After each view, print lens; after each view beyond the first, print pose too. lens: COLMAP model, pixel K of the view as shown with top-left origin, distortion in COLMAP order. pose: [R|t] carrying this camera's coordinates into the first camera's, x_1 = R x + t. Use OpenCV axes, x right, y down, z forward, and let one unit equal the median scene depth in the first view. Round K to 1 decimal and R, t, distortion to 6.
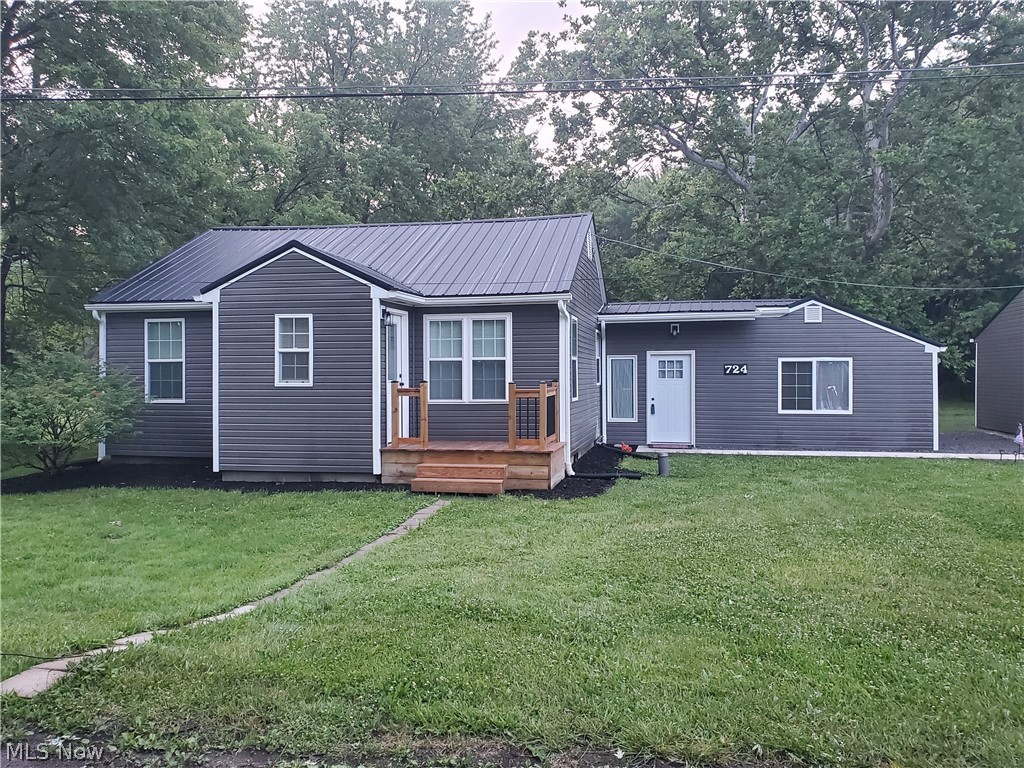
lens RADIAL K [[766.1, 0, 511.6], [0, 766.1, 382.6], [0, 0, 1]] dist [0.099559, -0.006097]
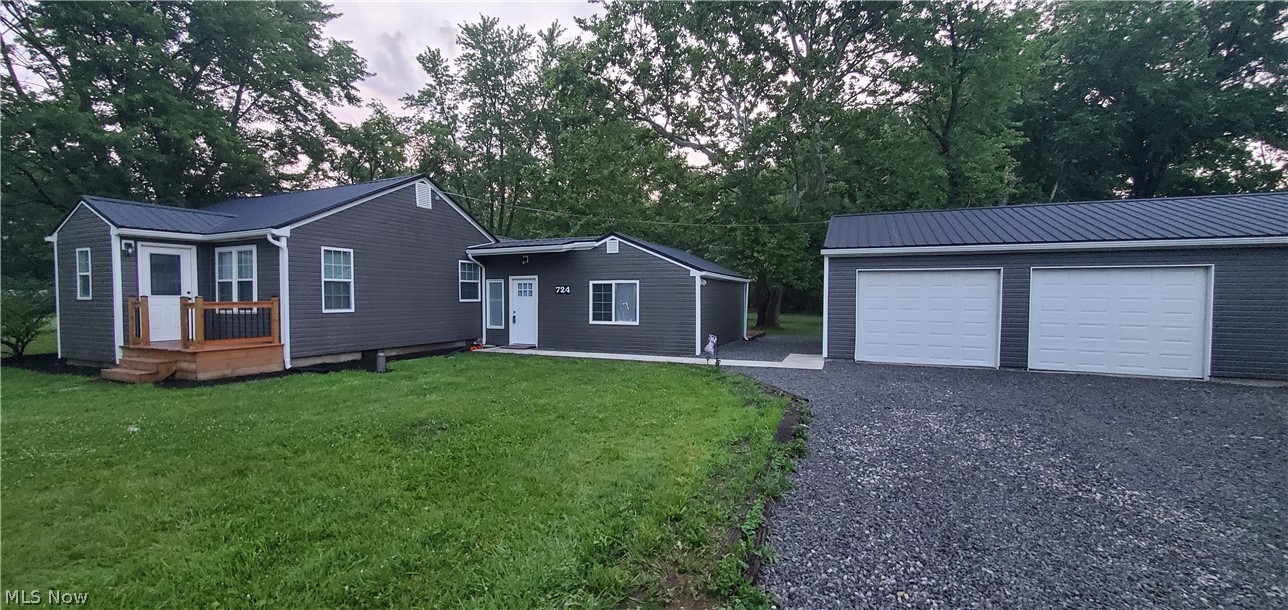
lens RADIAL K [[454.3, 0, 647.0], [0, 454.3, 307.7], [0, 0, 1]] dist [-0.002563, -0.000072]
pose [[0.974371, 0.007839, -0.224810, 0.898568], [-0.005369, 0.999918, 0.011597, 0.005558], [0.224882, -0.010092, 0.974334, 0.416596]]
